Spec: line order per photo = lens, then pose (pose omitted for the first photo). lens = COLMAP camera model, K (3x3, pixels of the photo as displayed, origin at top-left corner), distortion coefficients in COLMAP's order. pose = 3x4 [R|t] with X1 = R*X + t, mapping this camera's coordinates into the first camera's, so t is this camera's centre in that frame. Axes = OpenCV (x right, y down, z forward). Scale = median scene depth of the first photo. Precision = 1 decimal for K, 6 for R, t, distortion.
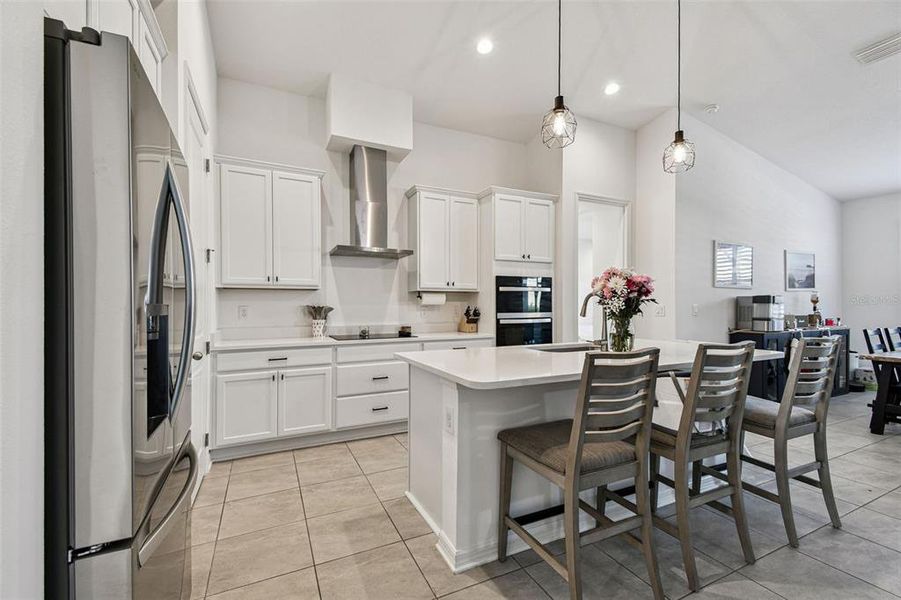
lens RADIAL K [[391.3, 0, 448.1], [0, 391.3, 303.8], [0, 0, 1]] dist [0.034988, -0.009749]
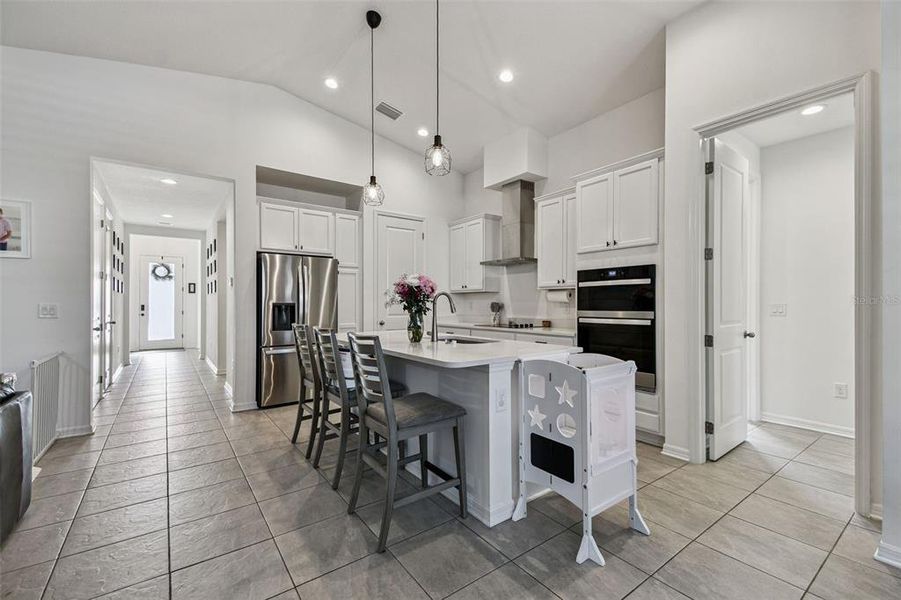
lens RADIAL K [[391.3, 0, 446.4], [0, 391.3, 294.2], [0, 0, 1]] dist [0.034988, -0.009749]
pose [[0.148285, -0.020185, -0.988739, 1.018591], [0.008148, 0.999783, -0.019188, 0.000281], [0.988911, -0.005211, 0.148417, 0.553484]]
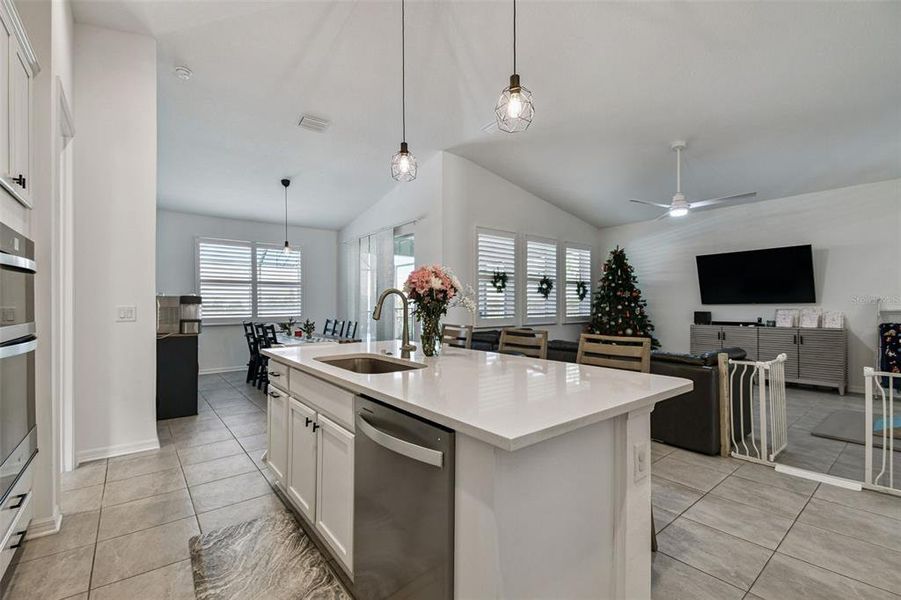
lens RADIAL K [[391.3, 0, 452.9], [0, 391.3, 303.4], [0, 0, 1]] dist [0.034988, -0.009749]
pose [[-0.228636, 0.006989, 0.973487, -0.311136], [-0.001529, 0.999970, -0.007538, 0.004007], [-0.973511, -0.003212, -0.228618, 0.707213]]
